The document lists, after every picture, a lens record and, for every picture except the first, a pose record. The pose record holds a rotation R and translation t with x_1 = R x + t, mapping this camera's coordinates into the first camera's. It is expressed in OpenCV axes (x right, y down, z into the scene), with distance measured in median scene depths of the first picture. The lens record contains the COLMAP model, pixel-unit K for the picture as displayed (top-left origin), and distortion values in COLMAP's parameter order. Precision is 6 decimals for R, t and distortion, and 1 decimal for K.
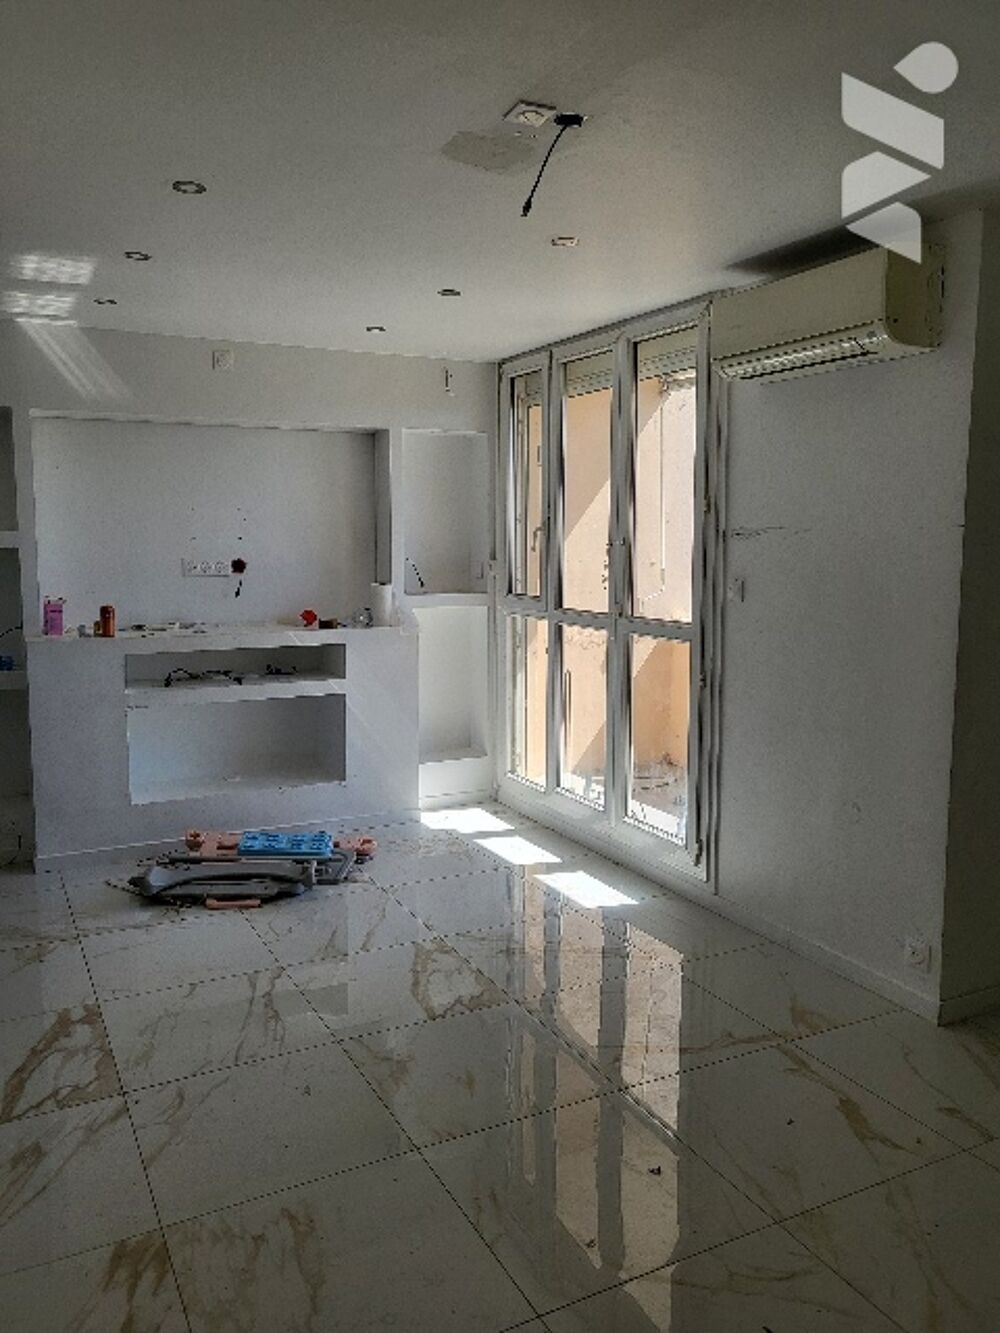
lens RADIAL K [[1007.1, 0, 500.0], [0, 1007.1, 666.5], [0, 0, 1]] dist [-0.052861, 0.110075]
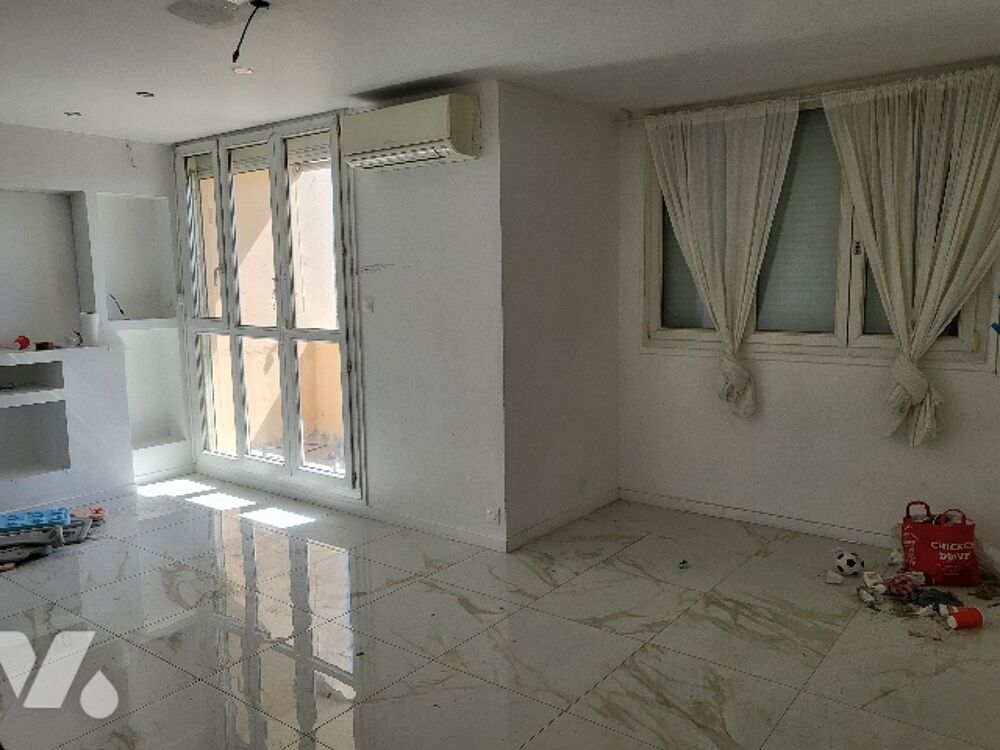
lens RADIAL K [[755.5, 0, 503.6], [0, 755.5, 391.6], [0, 0, 1]] dist [-0.052861, 0.110075]
pose [[0.903439, -0.077784, 0.421602, -0.060180], [0.069389, 0.996967, 0.035246, 0.024143], [-0.423065, -0.002588, 0.906096, -0.111760]]
